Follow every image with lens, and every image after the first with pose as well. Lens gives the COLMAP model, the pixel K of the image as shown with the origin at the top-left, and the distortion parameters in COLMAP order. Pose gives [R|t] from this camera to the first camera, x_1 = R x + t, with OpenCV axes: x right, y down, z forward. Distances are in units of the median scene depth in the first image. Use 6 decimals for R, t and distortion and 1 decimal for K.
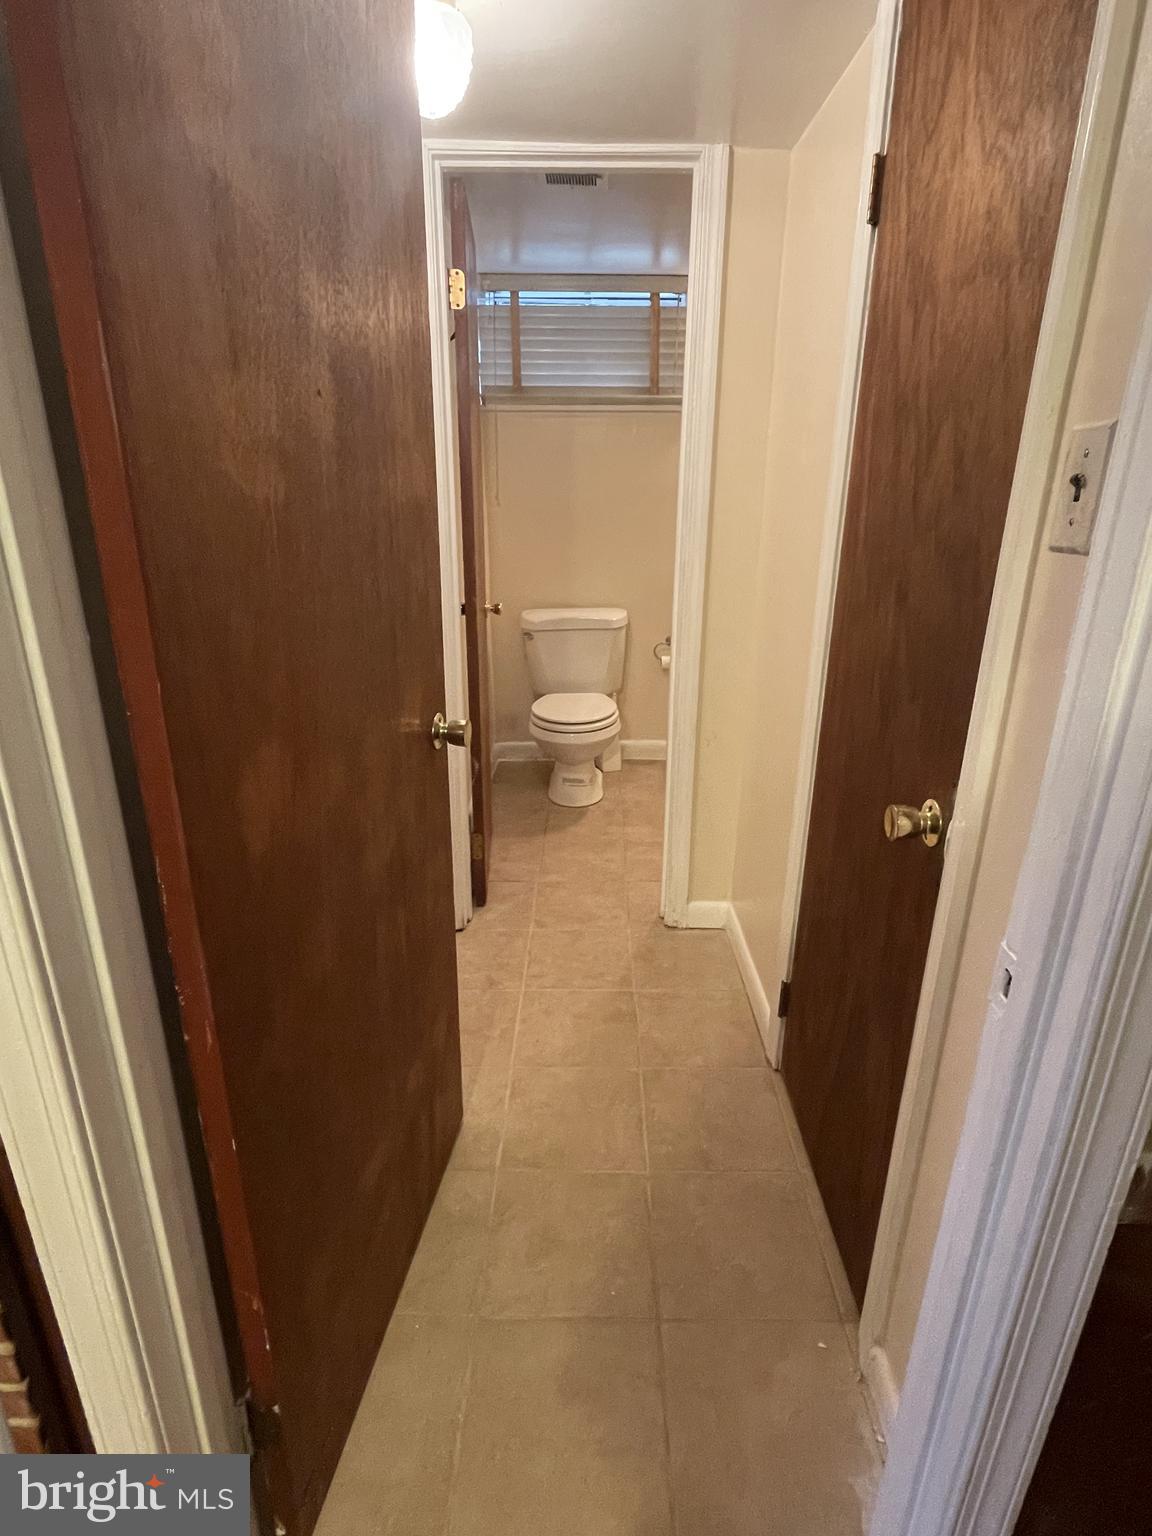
lens RADIAL K [[801.7, 0, 577.0], [0, 801.7, 768.9], [0, 0, 1]] dist [-0.001630, -0.000708]
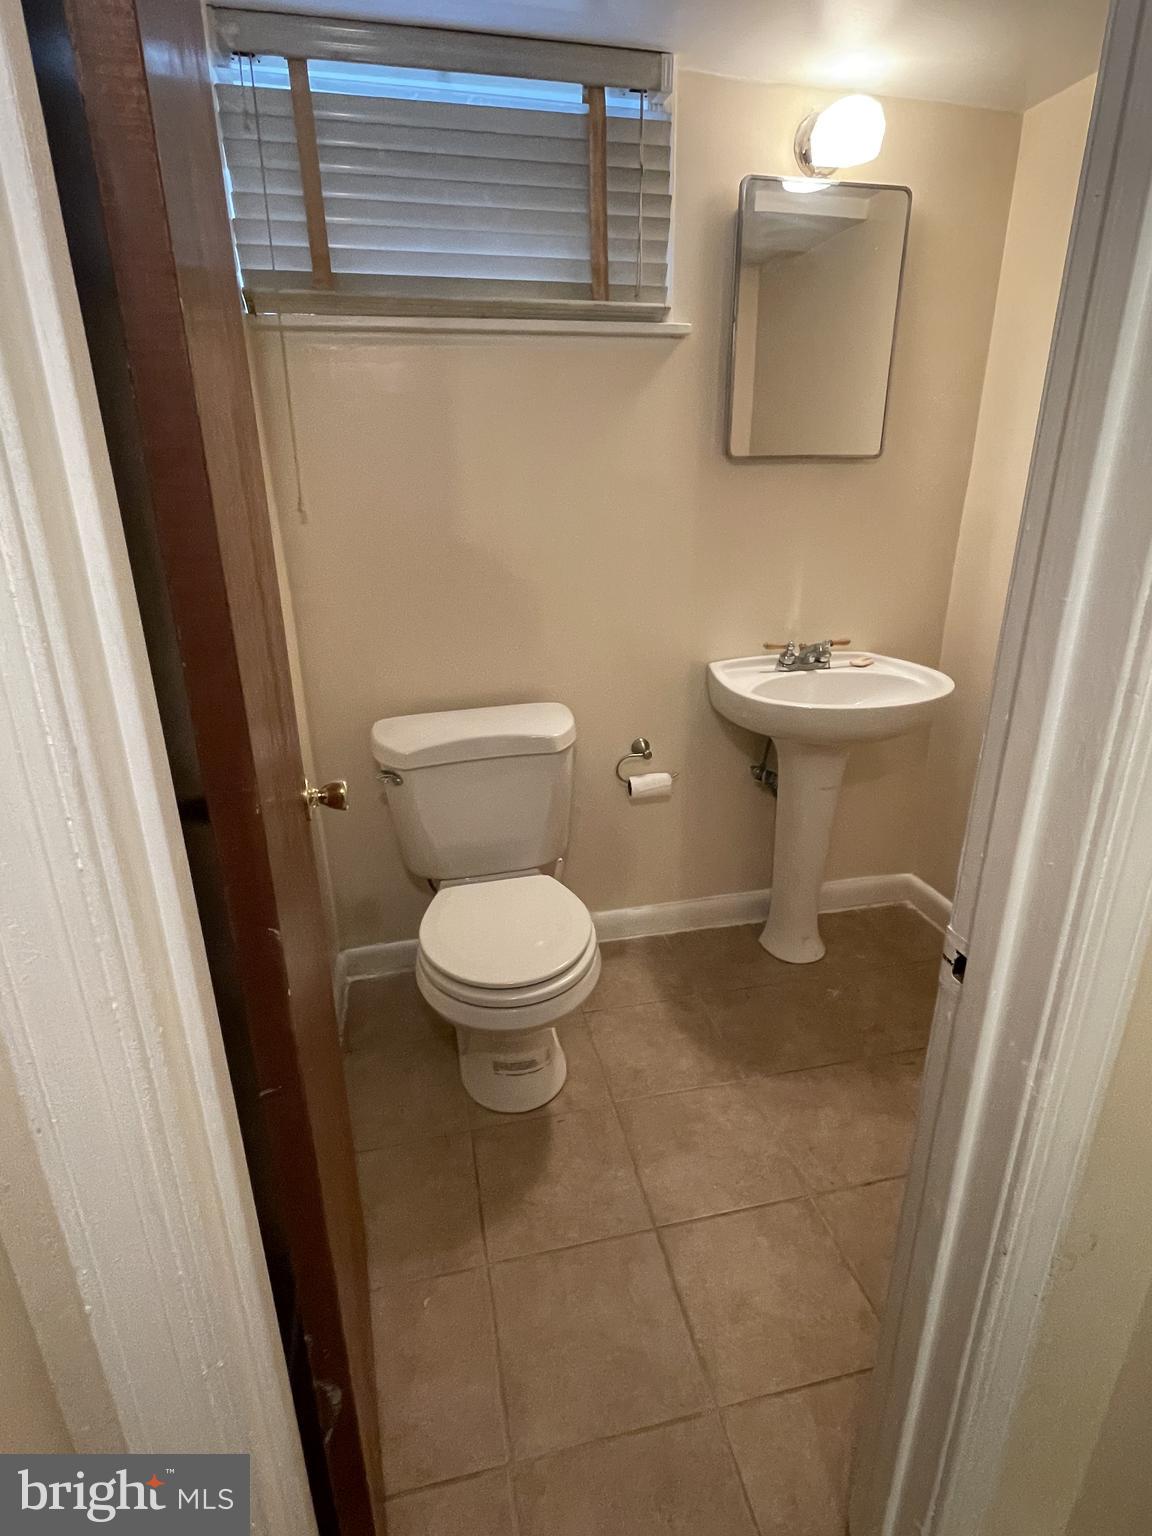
lens RADIAL K [[801.7, 0, 577.9], [0, 801.7, 767.1], [0, 0, 1]] dist [-0.001630, -0.000708]
pose [[0.972202, -0.097170, 0.213029, -0.056866], [0.096246, 0.995249, 0.014728, -0.178149], [-0.213447, 0.006184, 0.976935, 0.505027]]
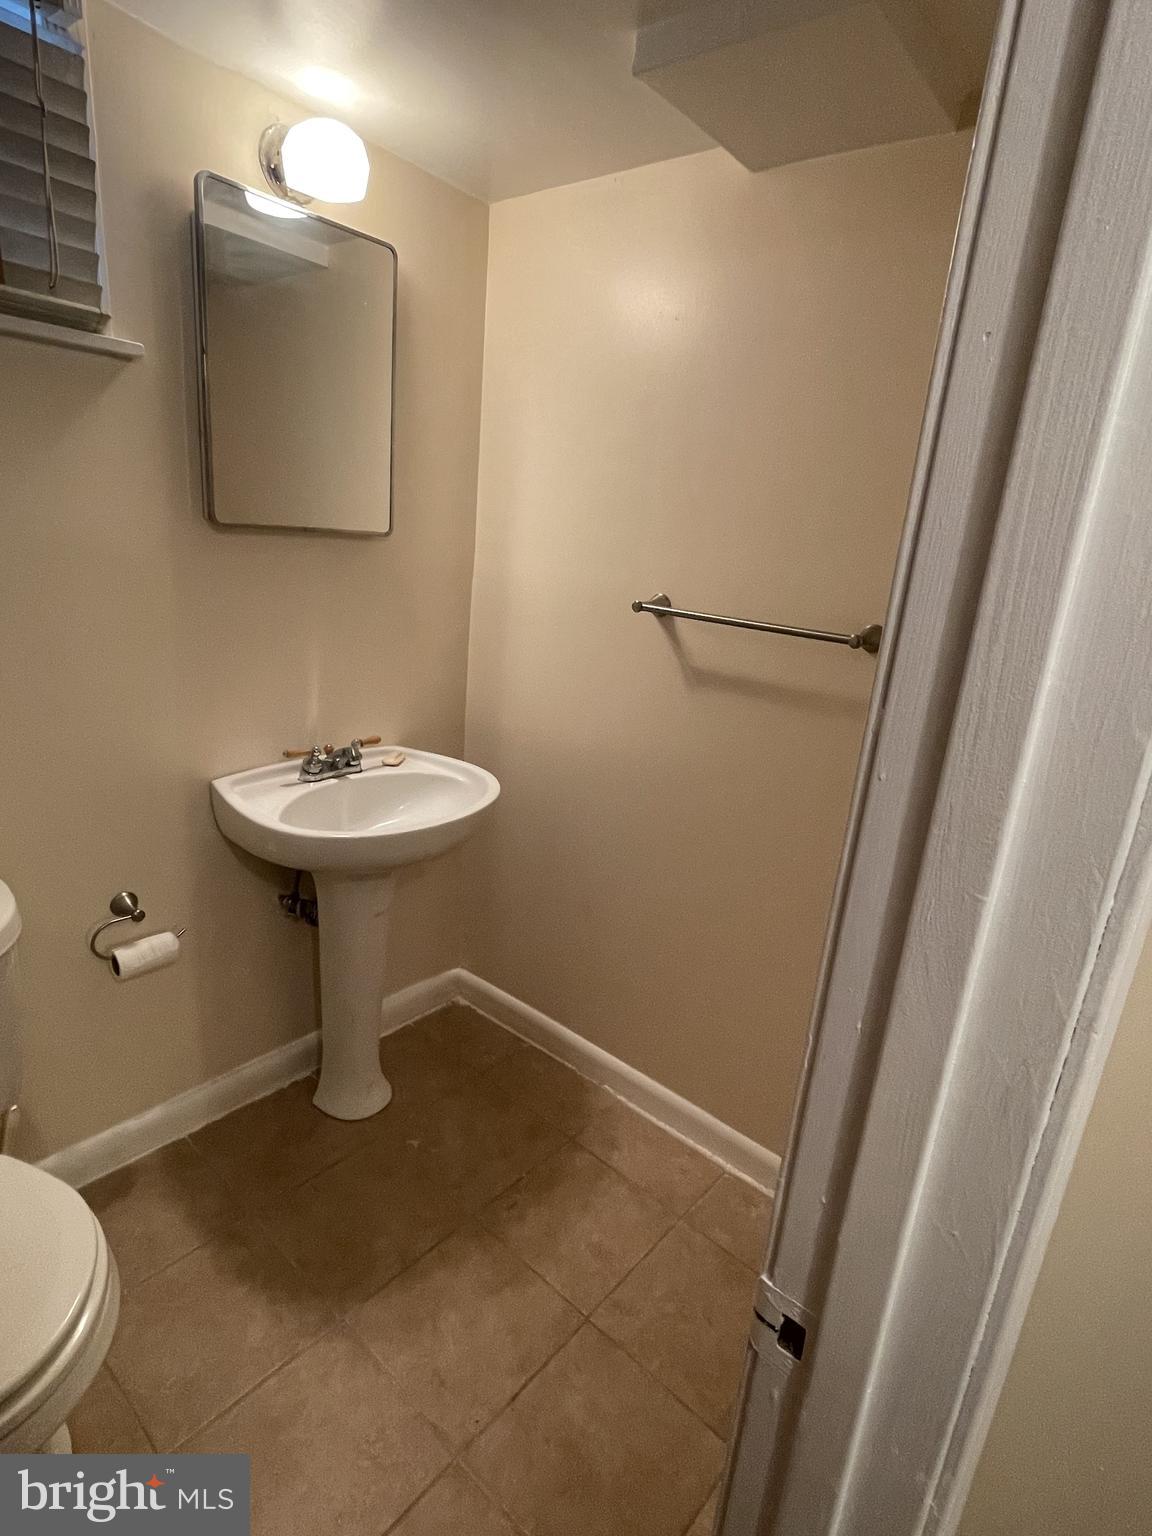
lens RADIAL K [[801.7, 0, 575.7], [0, 801.7, 768.3], [0, 0, 1]] dist [-0.001630, -0.000708]
pose [[0.633413, -0.178164, 0.753024, -0.040354], [0.193429, 0.978695, 0.068853, -0.238154], [-0.749248, 0.102045, 0.654381, 0.611879]]
